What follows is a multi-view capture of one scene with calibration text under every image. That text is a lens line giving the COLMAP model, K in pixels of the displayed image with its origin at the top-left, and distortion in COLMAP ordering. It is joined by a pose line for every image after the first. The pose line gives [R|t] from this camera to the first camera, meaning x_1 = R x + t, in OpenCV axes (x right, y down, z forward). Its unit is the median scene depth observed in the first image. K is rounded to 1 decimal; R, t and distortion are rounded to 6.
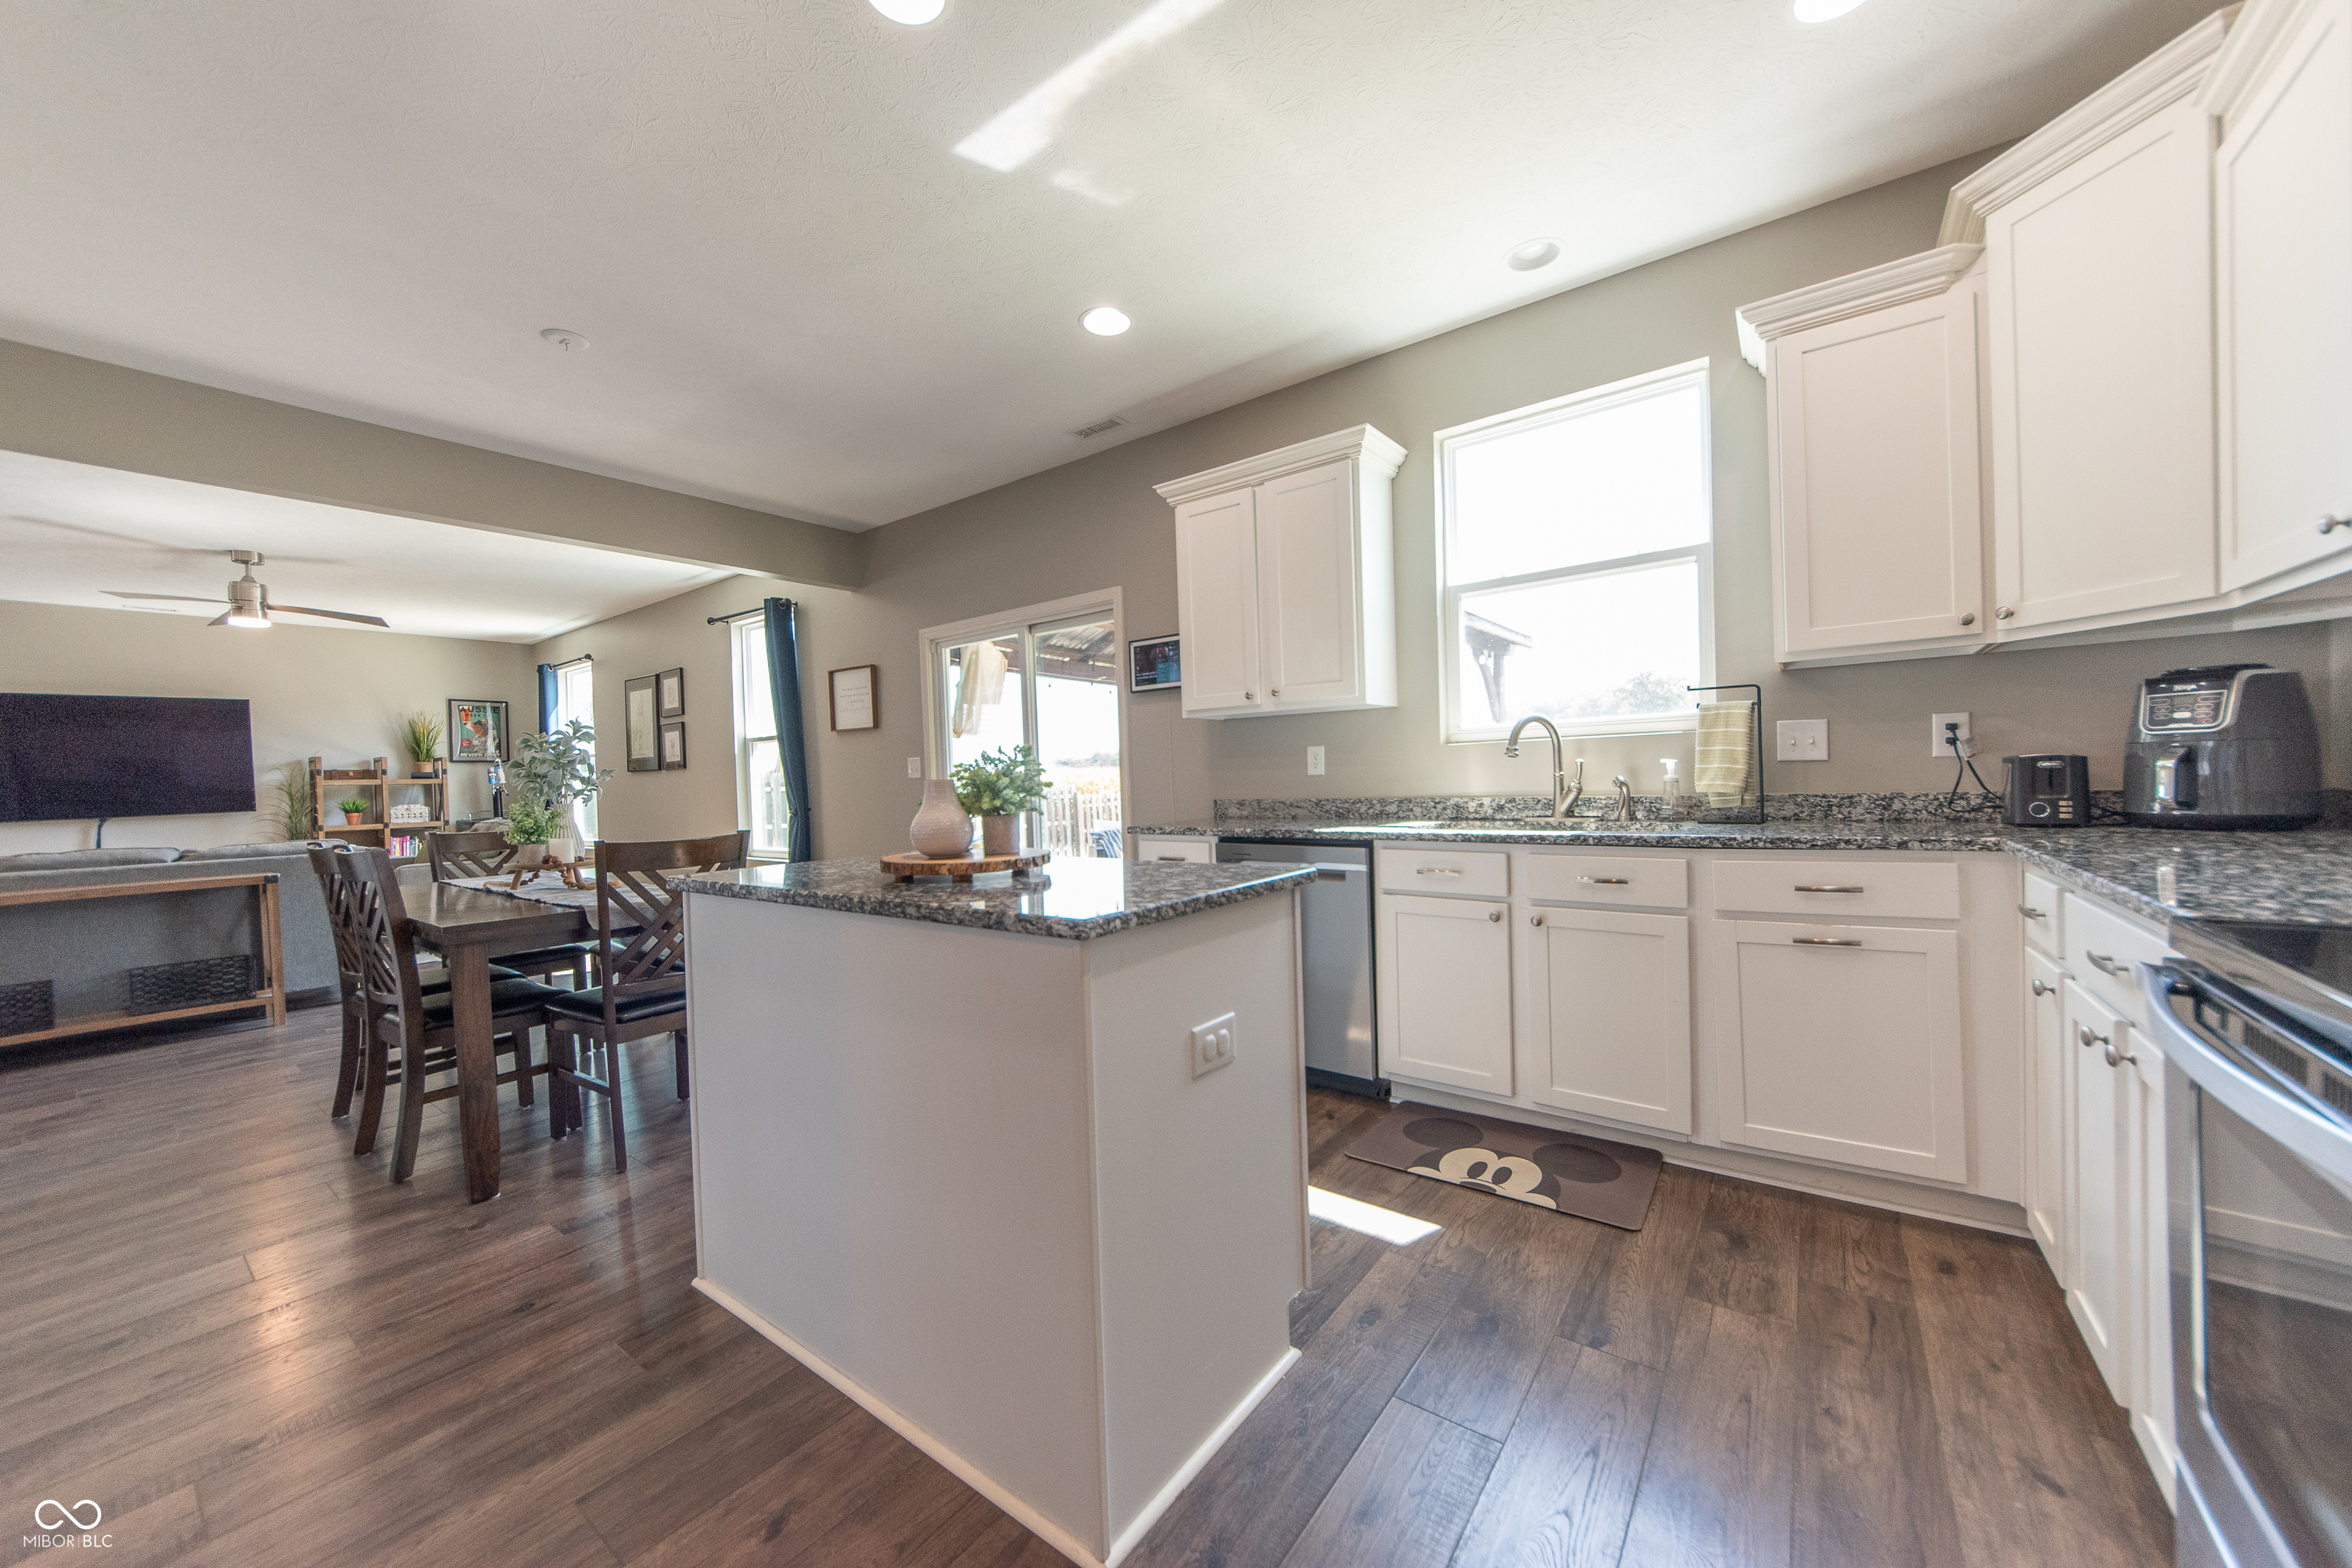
lens RADIAL K [[847.3, 0, 1181.2], [0, 847.3, 783.4], [0, 0, 1]] dist [-0.007107, 0.002492]
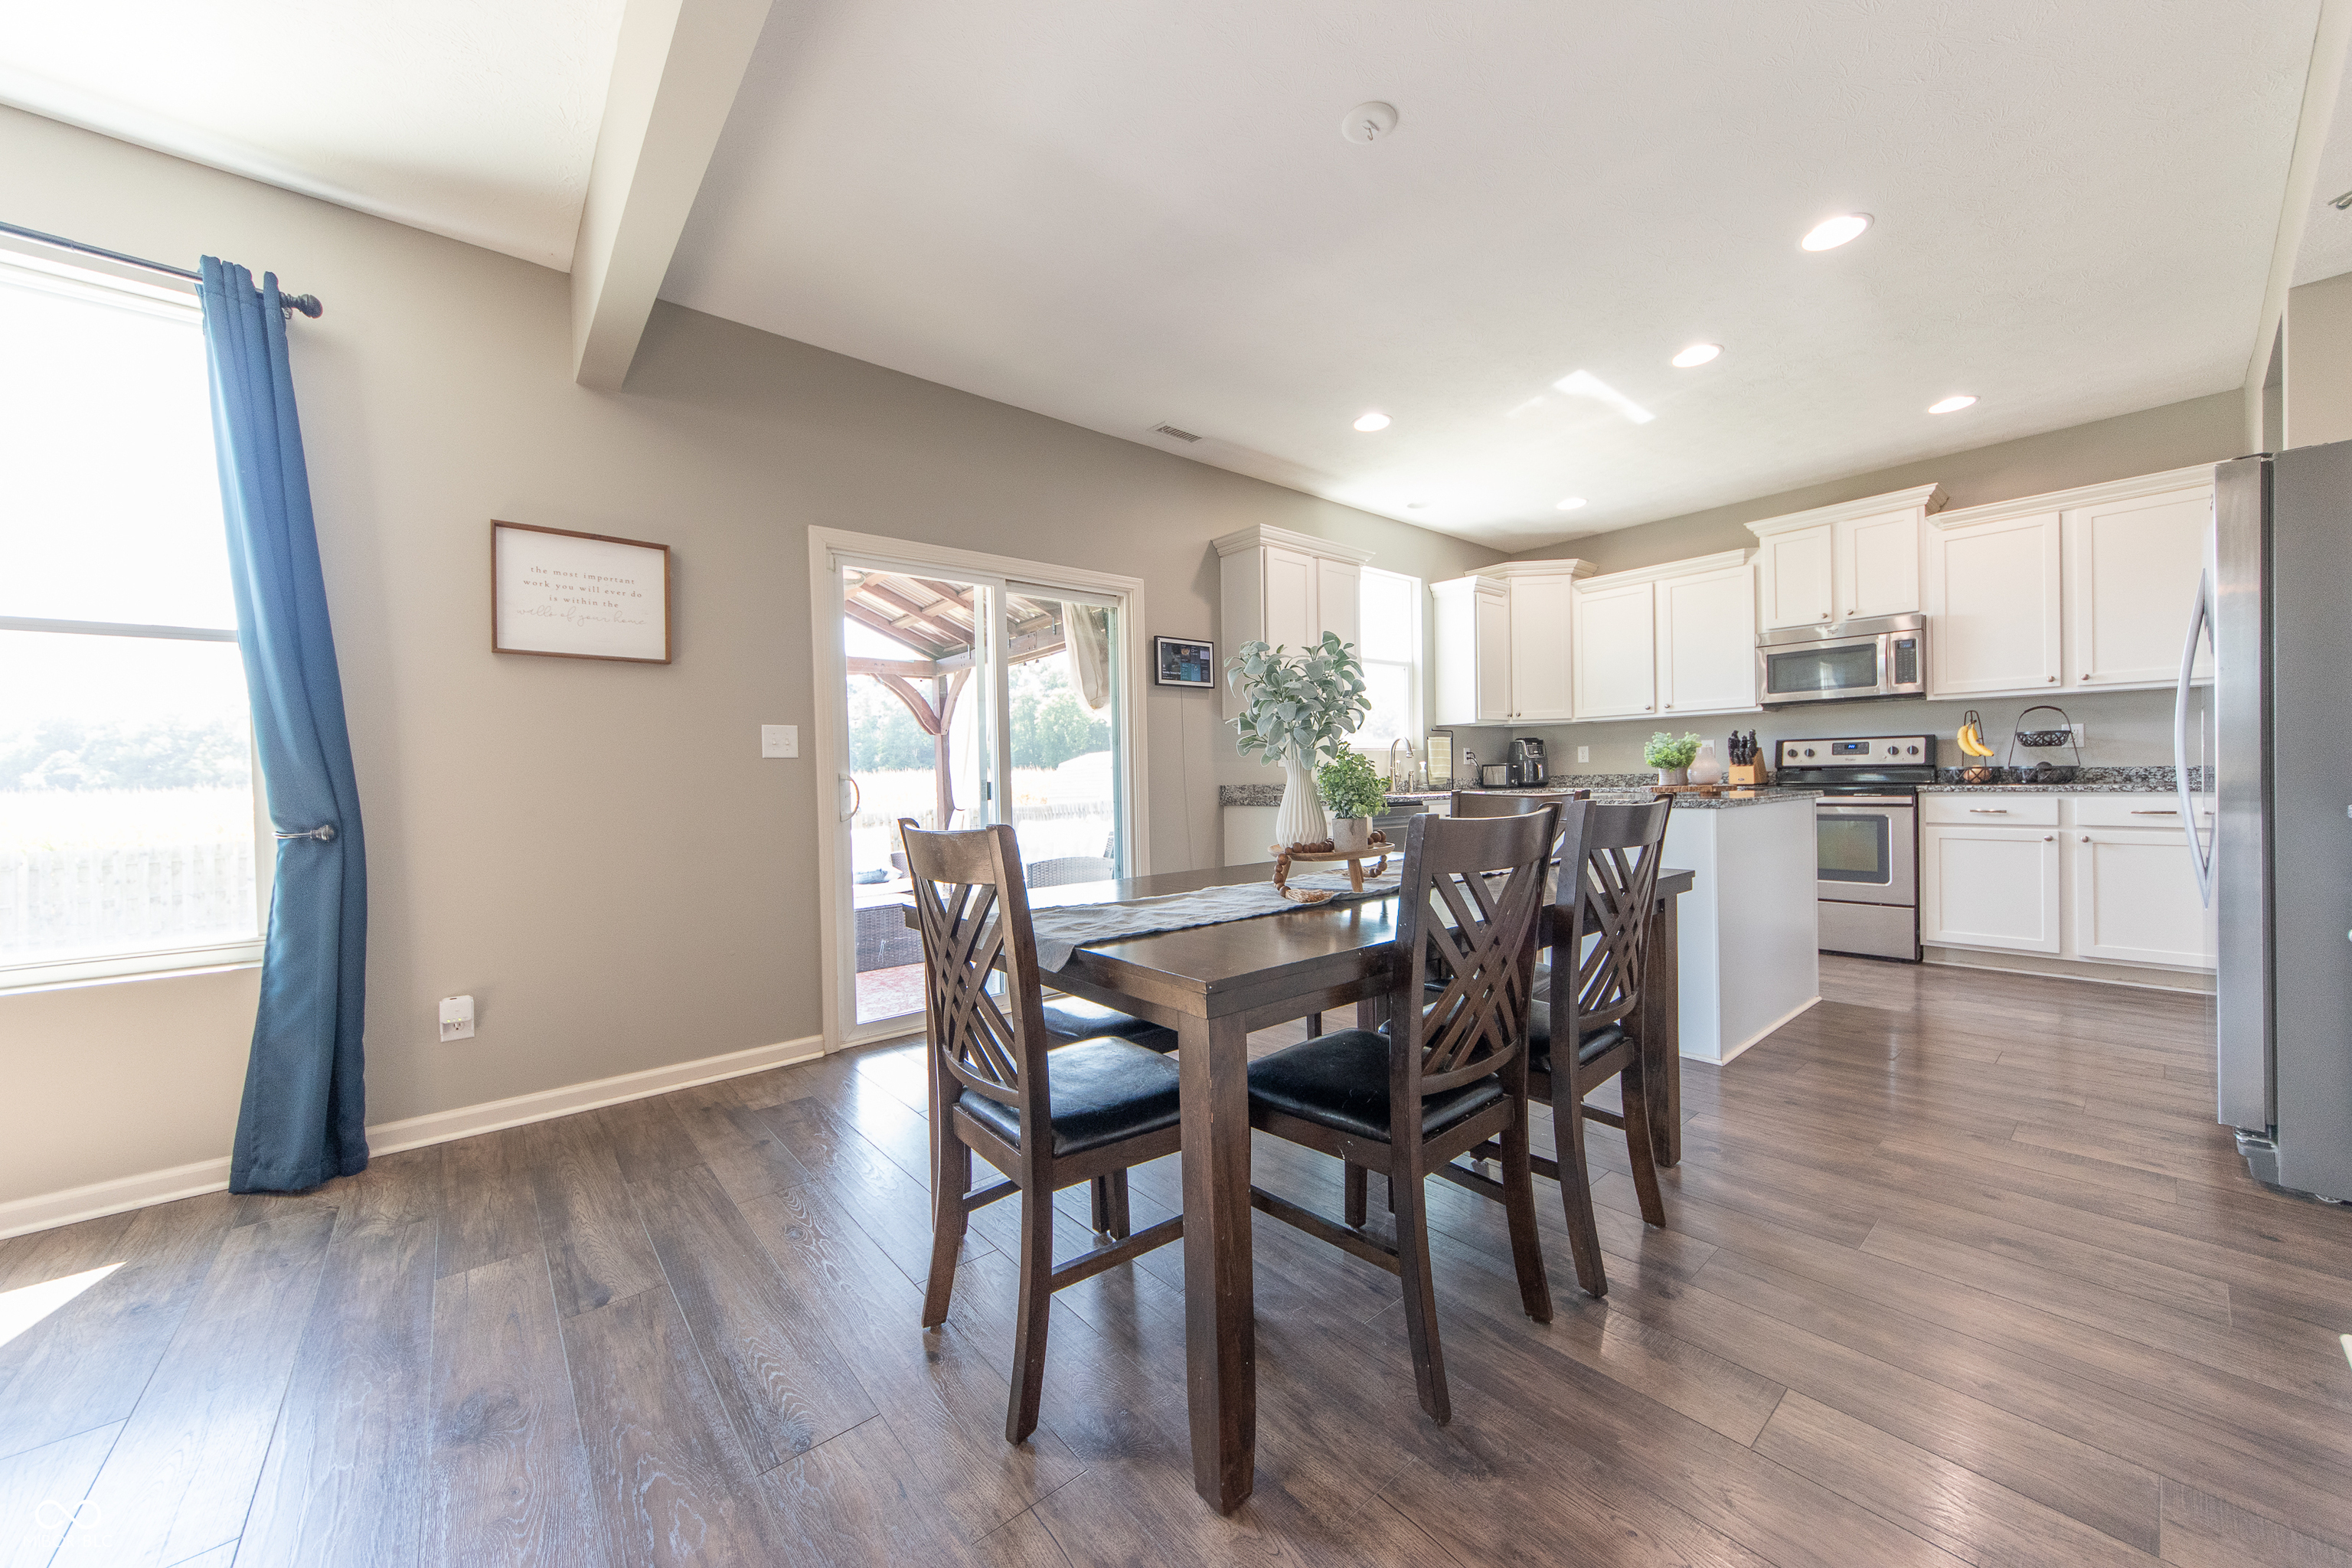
lens RADIAL K [[847.3, 0, 1173.9], [0, 847.3, 785.1], [0, 0, 1]] dist [-0.007107, 0.002492]
pose [[0.232229, 0.020490, 0.972445, -1.227931], [0.023820, 0.999358, -0.026745, 0.052855], [-0.972370, 0.029374, 0.231592, 0.848198]]
